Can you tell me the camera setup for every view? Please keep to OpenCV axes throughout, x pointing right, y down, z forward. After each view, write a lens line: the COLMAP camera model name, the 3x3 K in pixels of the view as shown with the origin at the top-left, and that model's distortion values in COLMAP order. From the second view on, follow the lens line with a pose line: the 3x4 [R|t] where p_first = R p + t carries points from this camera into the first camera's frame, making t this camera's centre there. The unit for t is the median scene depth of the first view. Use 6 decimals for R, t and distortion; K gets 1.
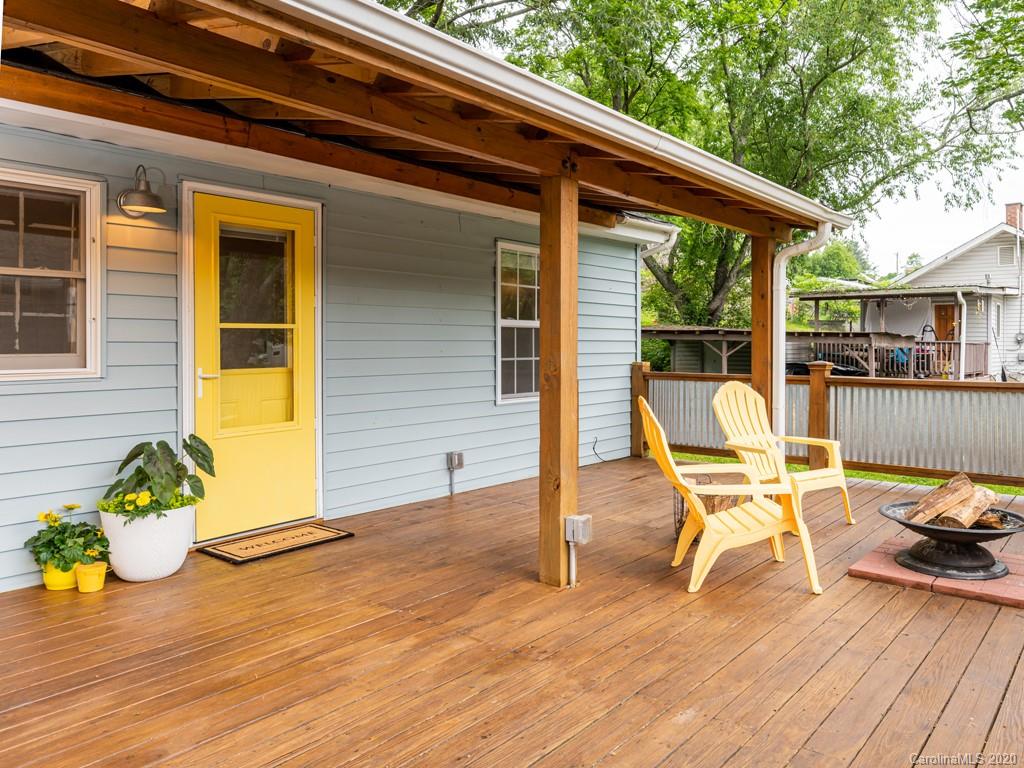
lens RADIAL K [[734.7, 0, 550.5], [0, 734.7, 365.4], [0, 0, 1]] dist [0.002054, -0.000100]
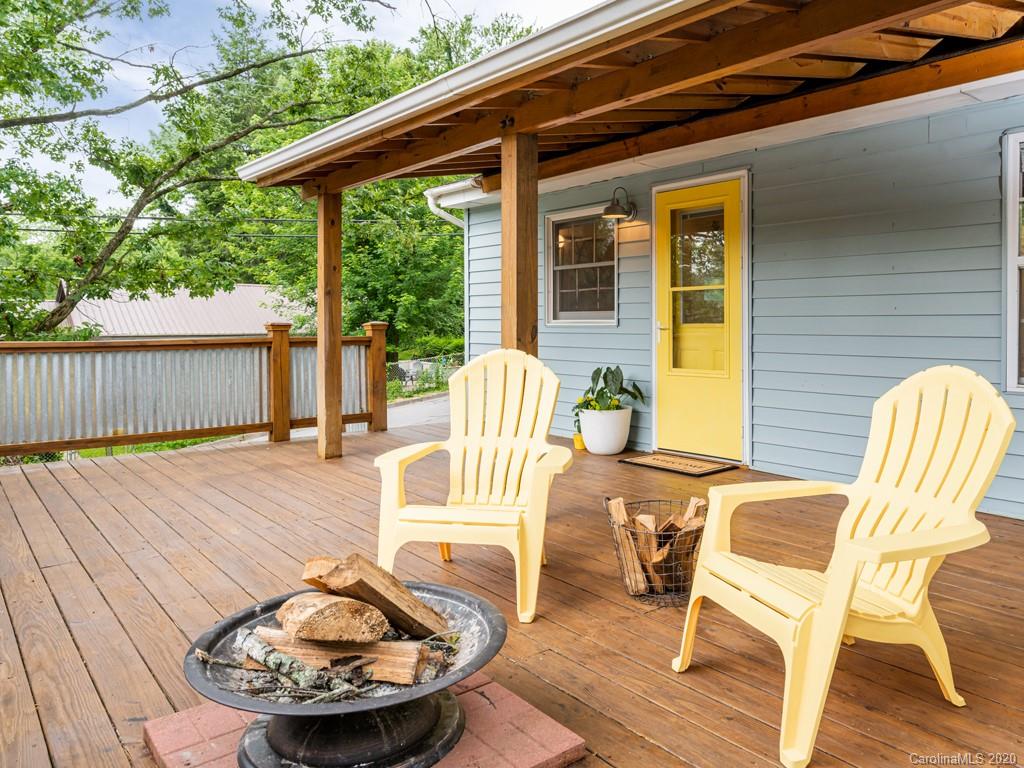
lens RADIAL K [[734.7, 0, 550.5], [0, 734.7, 365.4], [0, 0, 1]] dist [0.002054, -0.000100]
pose [[-0.186572, 0.058752, -0.980683, 0.785921], [-0.028849, 0.997452, 0.065245, 0.001360], [0.982018, 0.040465, -0.184401, 0.912543]]
